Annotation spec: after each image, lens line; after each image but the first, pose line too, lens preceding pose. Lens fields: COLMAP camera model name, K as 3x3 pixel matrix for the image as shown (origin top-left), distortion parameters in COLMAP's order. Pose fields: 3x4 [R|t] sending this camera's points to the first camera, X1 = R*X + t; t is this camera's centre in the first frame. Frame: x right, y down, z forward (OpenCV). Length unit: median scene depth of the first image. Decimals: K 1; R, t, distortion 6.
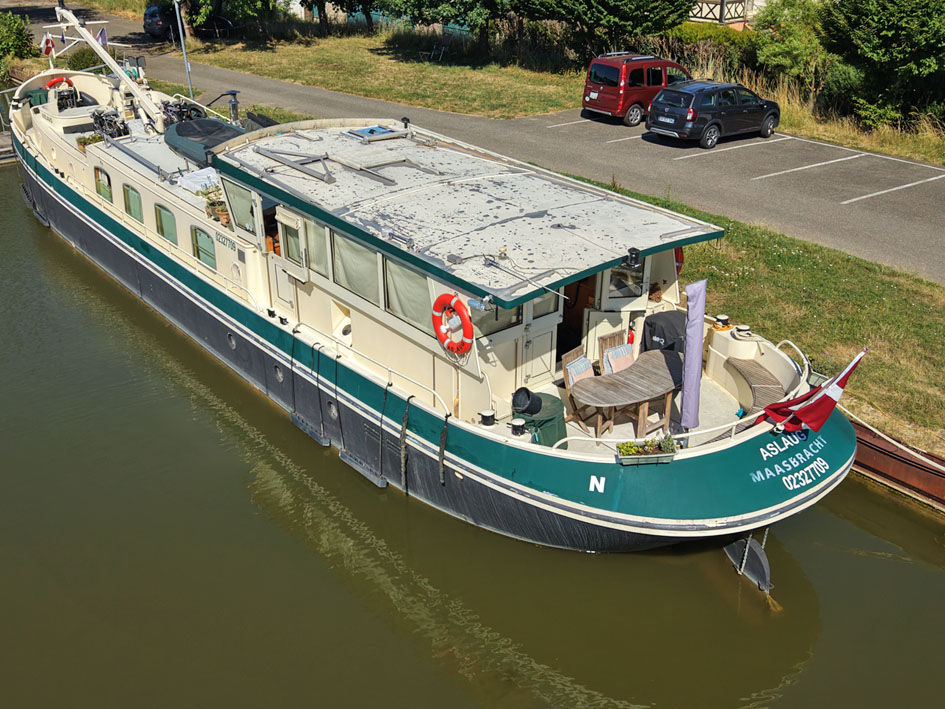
lens RADIAL K [[971.2, 0, 469.8], [0, 971.2, 362.6], [0, 0, 1]] dist [0.022674, 0.000000]
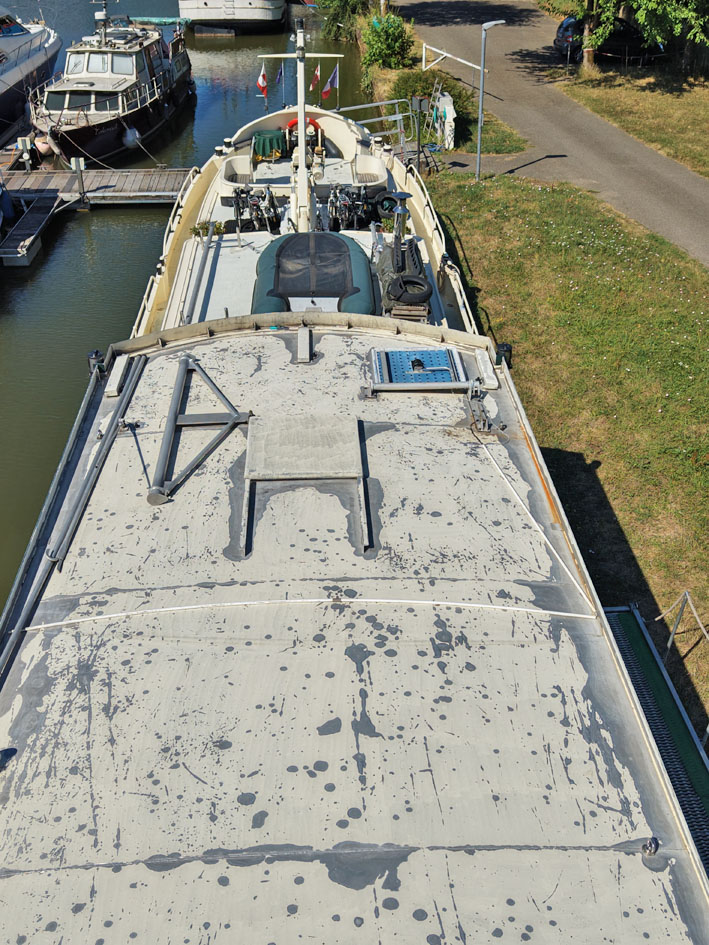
lens RADIAL K [[971.2, 0, 358.0], [0, 971.2, 467.1], [0, 0, 1]] dist [0.022674, 0.000000]
pose [[0.808236, 0.312722, -0.498959, 0.182996], [-0.261376, 0.949807, 0.171901, -0.321114], [0.527671, -0.008521, 0.849406, 0.654305]]
